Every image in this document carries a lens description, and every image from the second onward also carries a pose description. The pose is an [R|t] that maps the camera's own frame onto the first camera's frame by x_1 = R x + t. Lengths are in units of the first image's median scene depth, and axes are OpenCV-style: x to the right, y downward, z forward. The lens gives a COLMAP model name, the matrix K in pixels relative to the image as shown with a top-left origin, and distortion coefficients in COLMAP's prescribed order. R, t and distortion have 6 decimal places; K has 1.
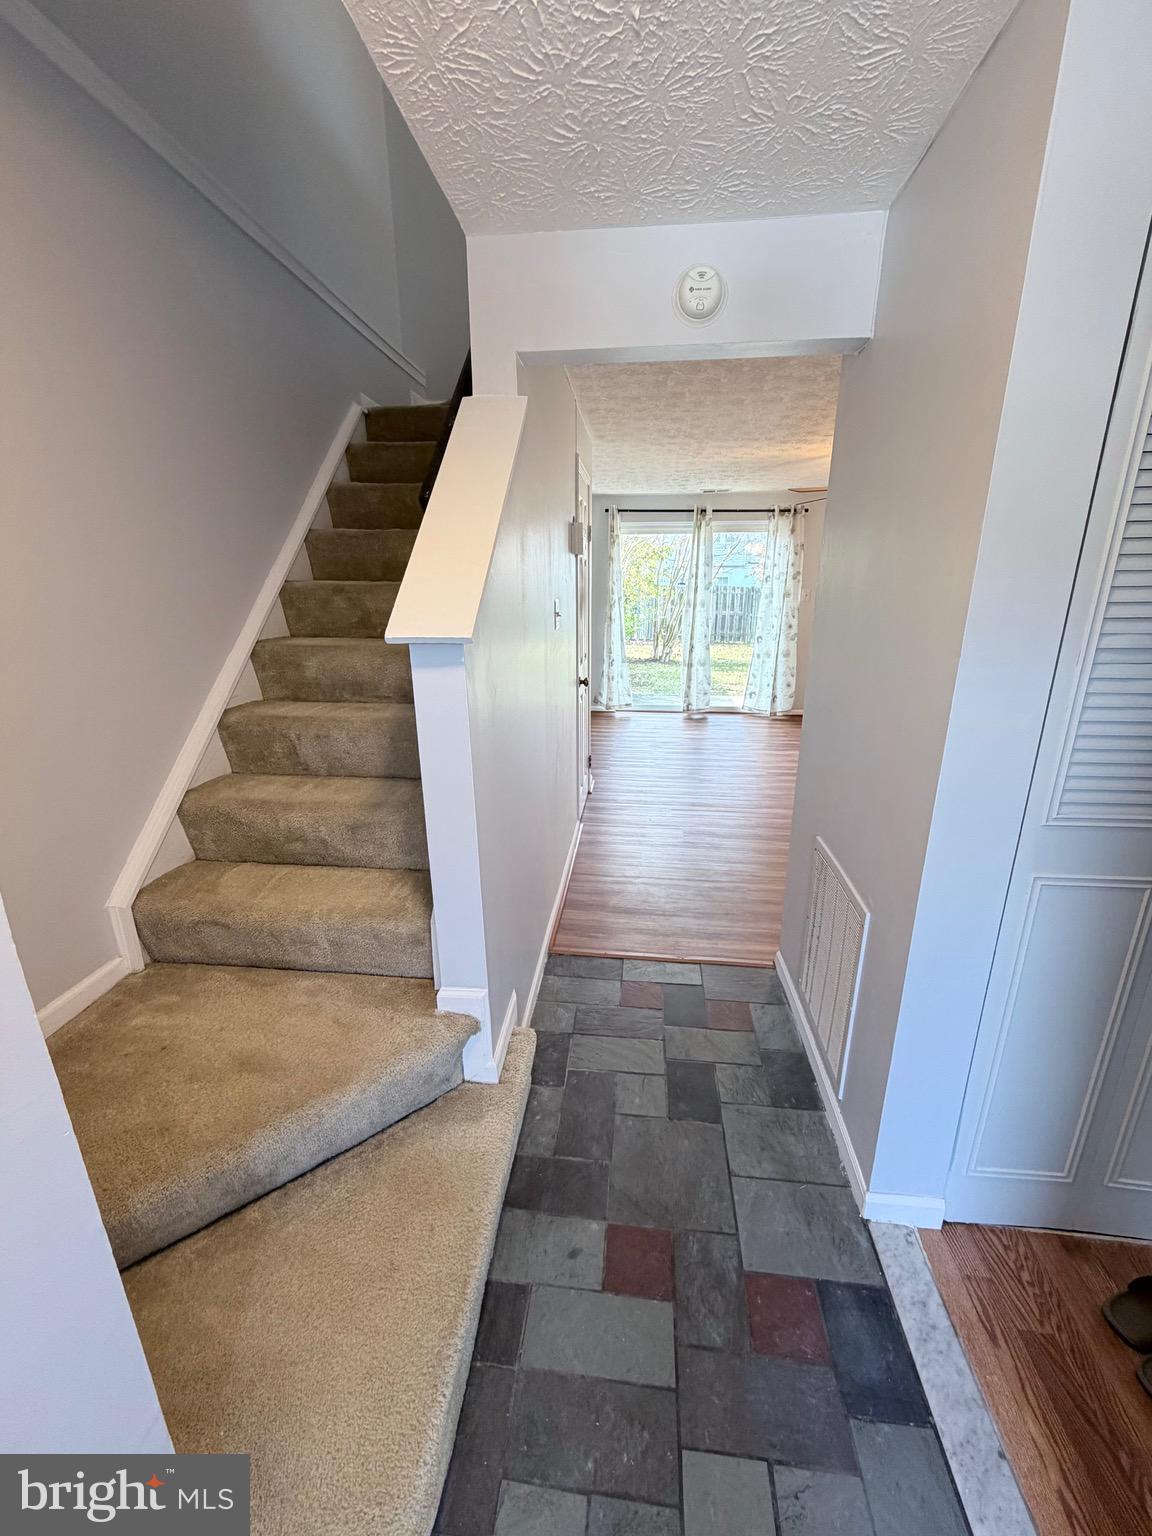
lens RADIAL K [[614.9, 0, 574.5], [0, 614.9, 768.6], [0, 0, 1]] dist [0.000738, -0.000300]
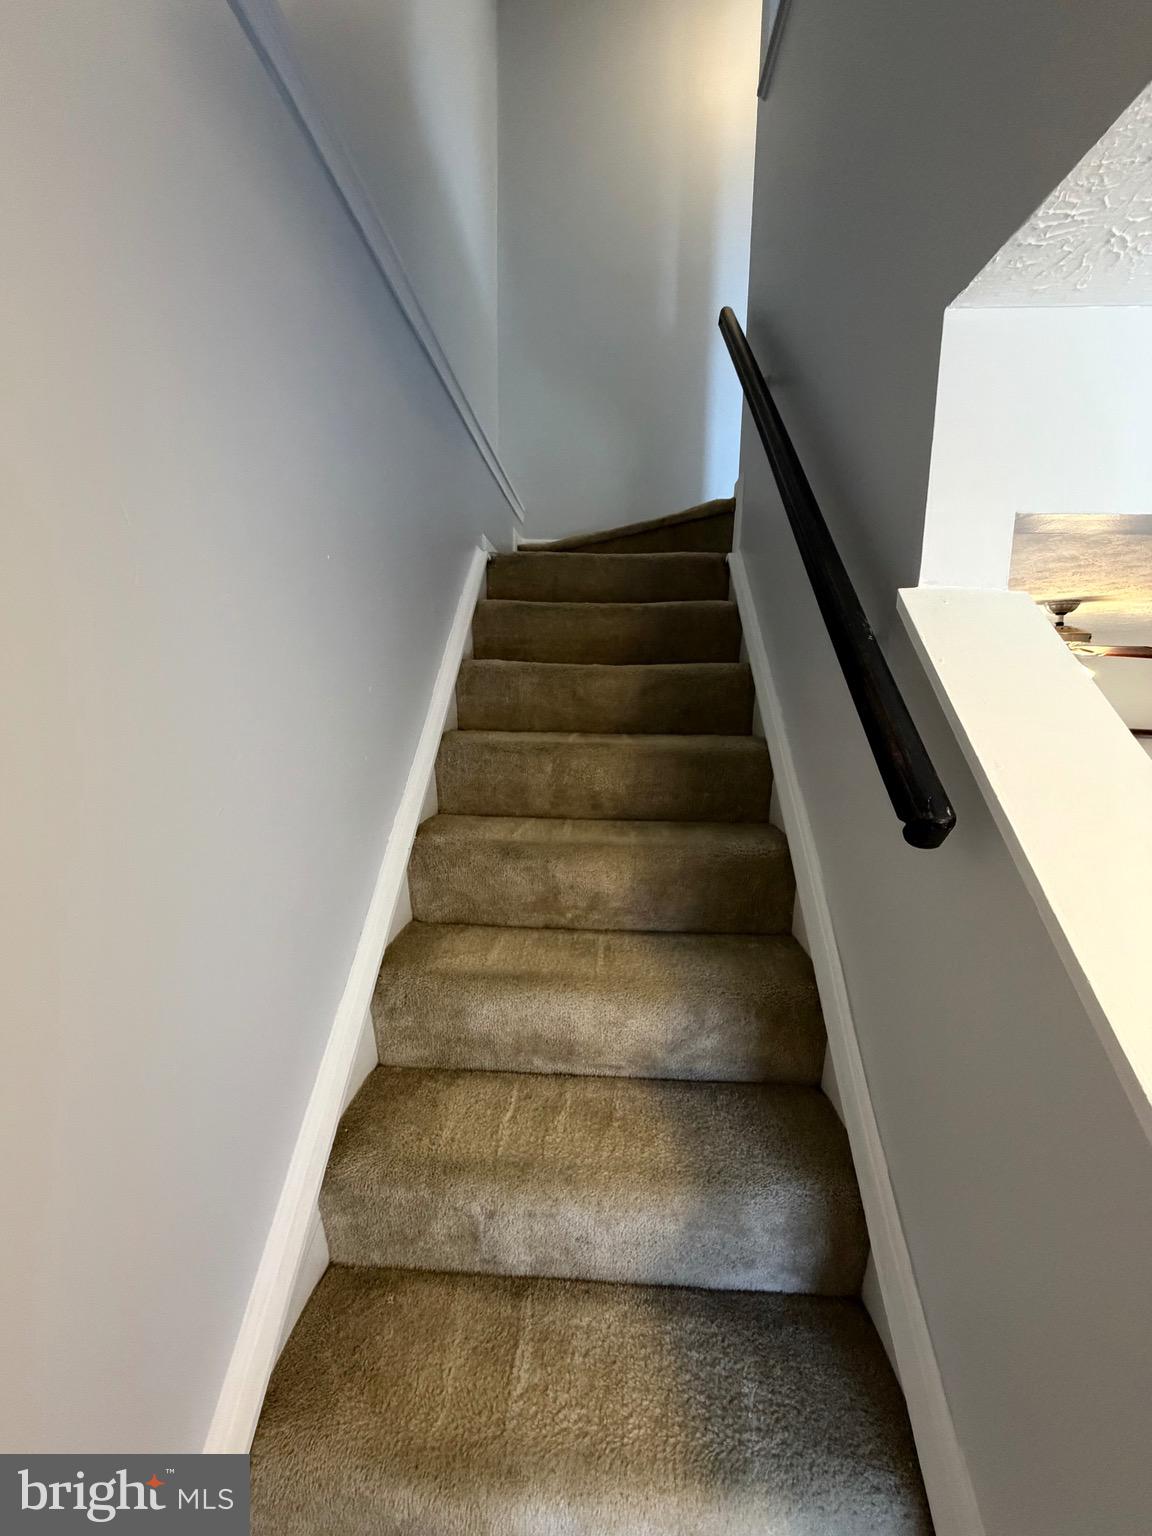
lens RADIAL K [[614.9, 0, 578.1], [0, 614.9, 764.7], [0, 0, 1]] dist [0.000738, -0.000300]
pose [[0.998232, 0.010439, 0.058515, -0.373220], [-0.000625, 0.986246, -0.165282, -0.291704], [-0.059435, 0.164953, 0.984509, 0.415966]]
